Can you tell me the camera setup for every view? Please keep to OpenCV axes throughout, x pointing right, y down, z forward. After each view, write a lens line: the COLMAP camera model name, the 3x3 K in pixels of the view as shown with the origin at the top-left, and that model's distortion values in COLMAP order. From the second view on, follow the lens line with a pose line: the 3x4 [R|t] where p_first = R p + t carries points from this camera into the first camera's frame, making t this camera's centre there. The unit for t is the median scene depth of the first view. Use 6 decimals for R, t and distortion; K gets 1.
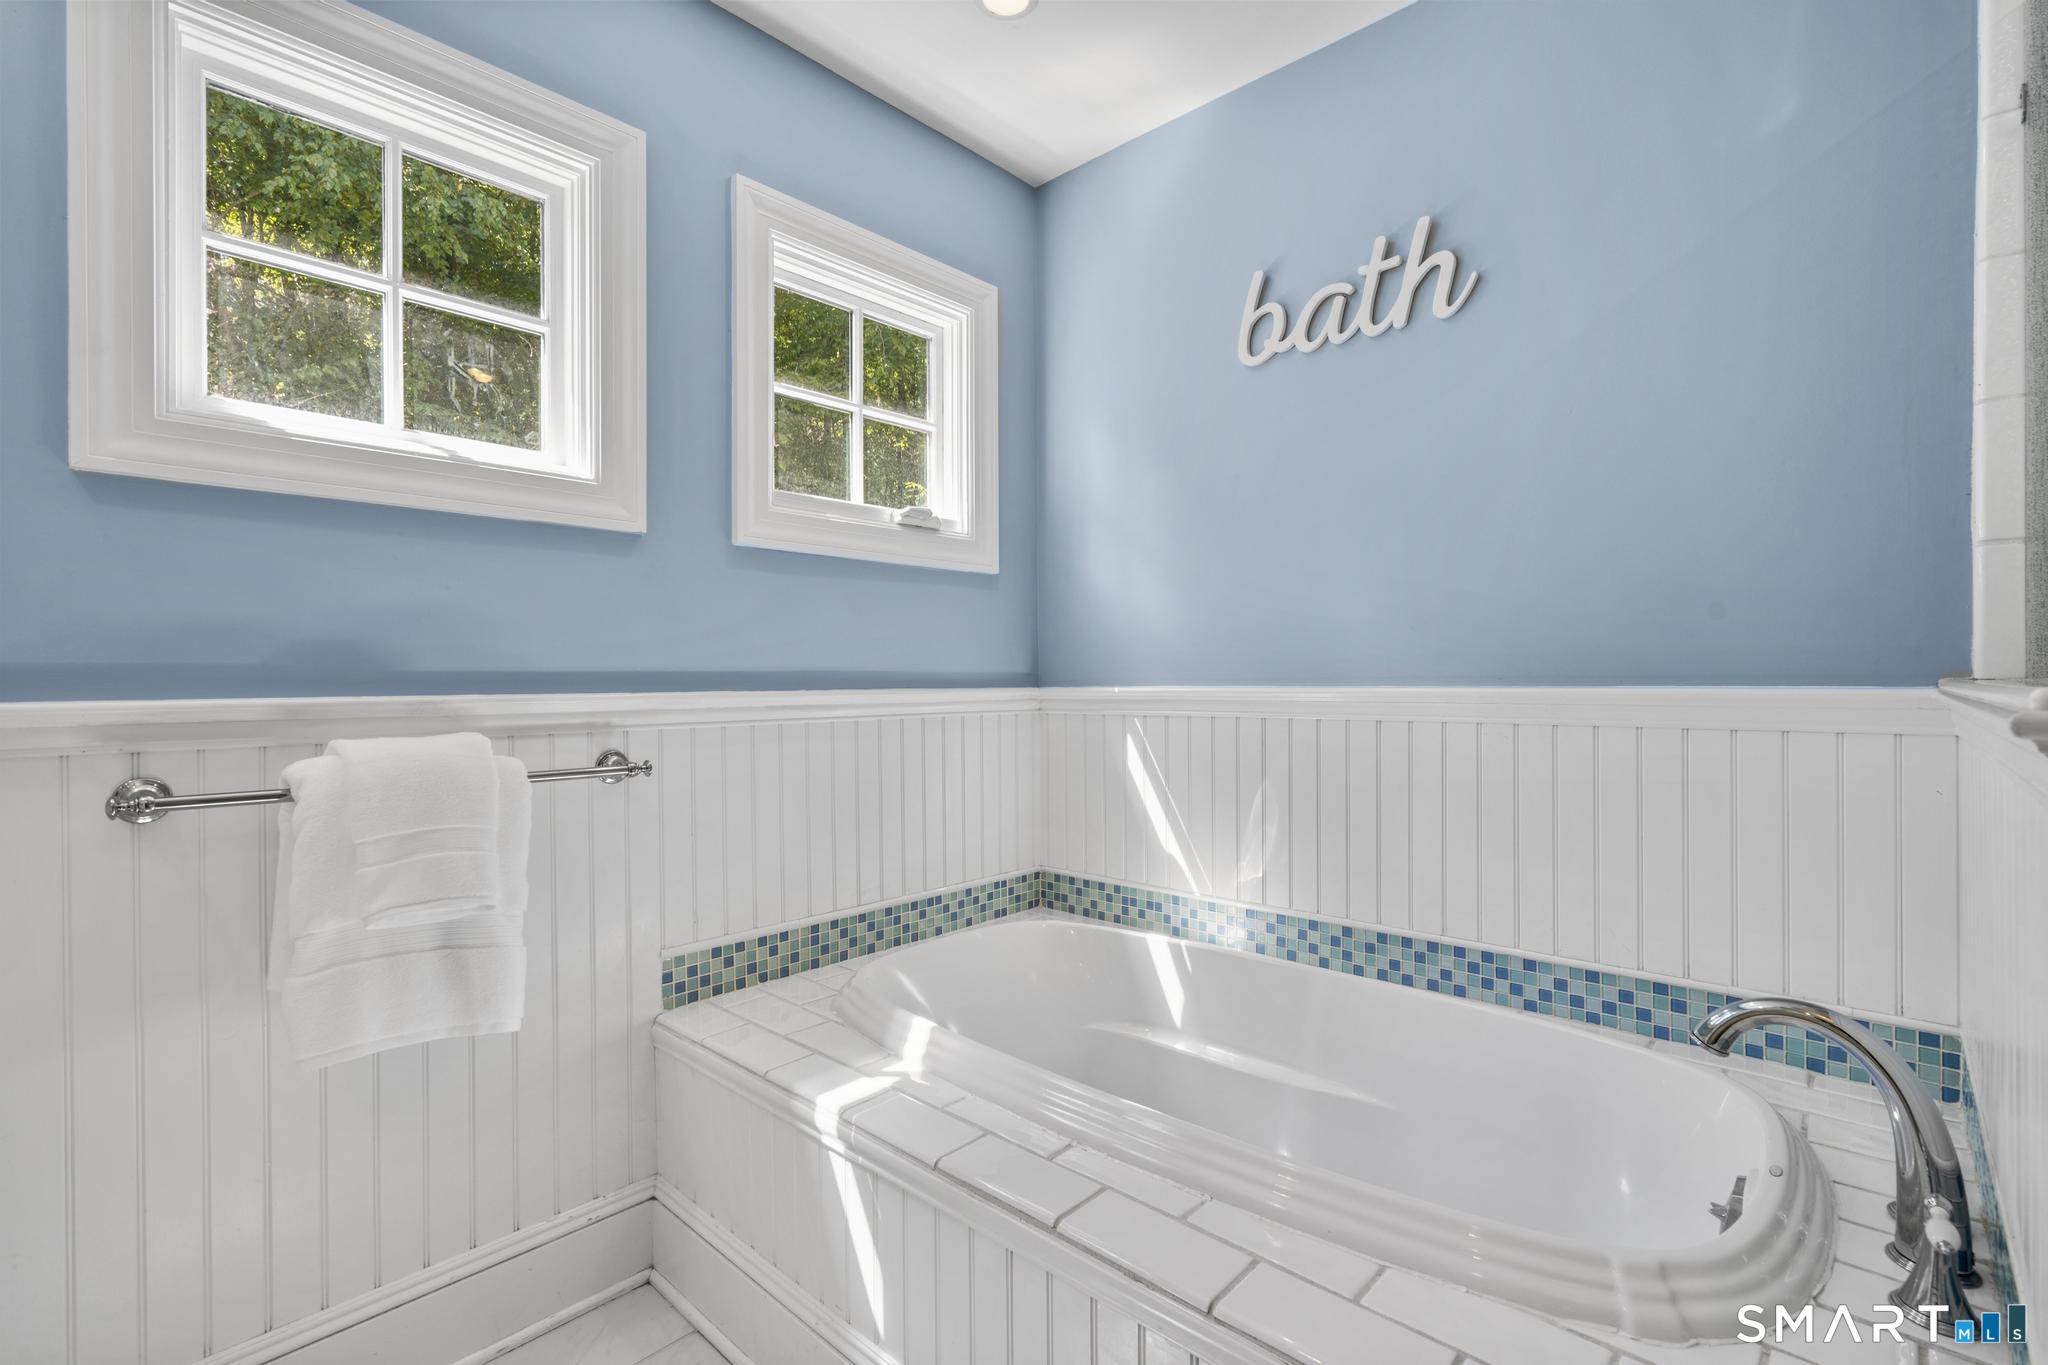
lens RADIAL K [[921.0, 0, 1030.6], [0, 921.0, 684.9], [0, 0, 1]] dist [-0.005066, 0.000665]
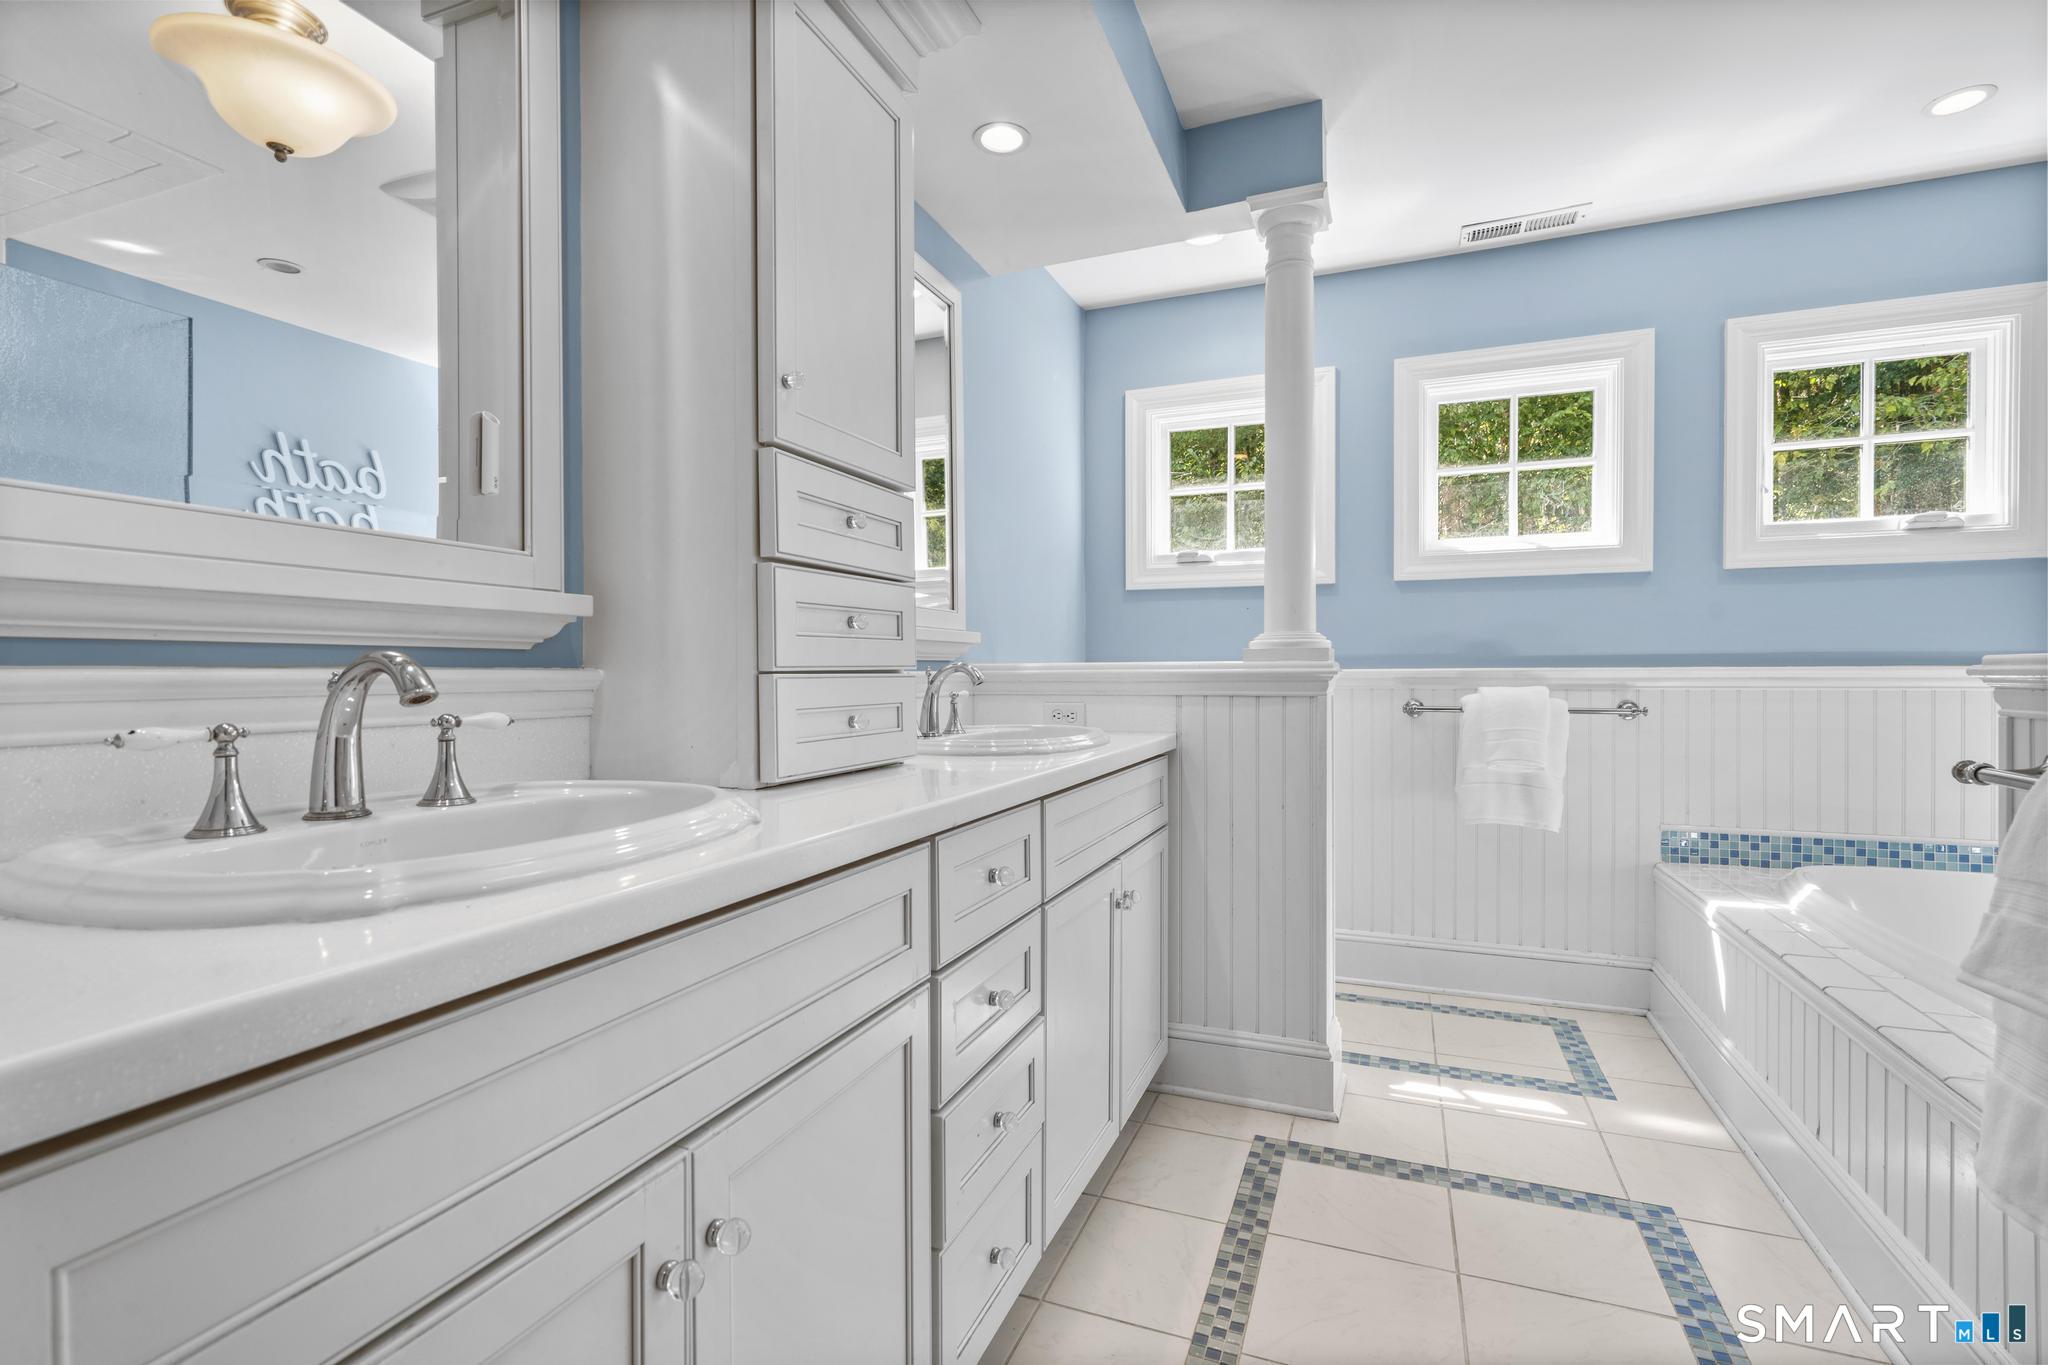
lens RADIAL K [[921.0, 0, 1029.6], [0, 921.0, 676.8], [0, 0, 1]] dist [-0.005066, 0.000665]
pose [[0.355975, 0.013608, -0.934396, 0.678387], [-0.000902, 0.999898, 0.014219, 0.002752], [0.934495, -0.004219, 0.355951, -0.593249]]
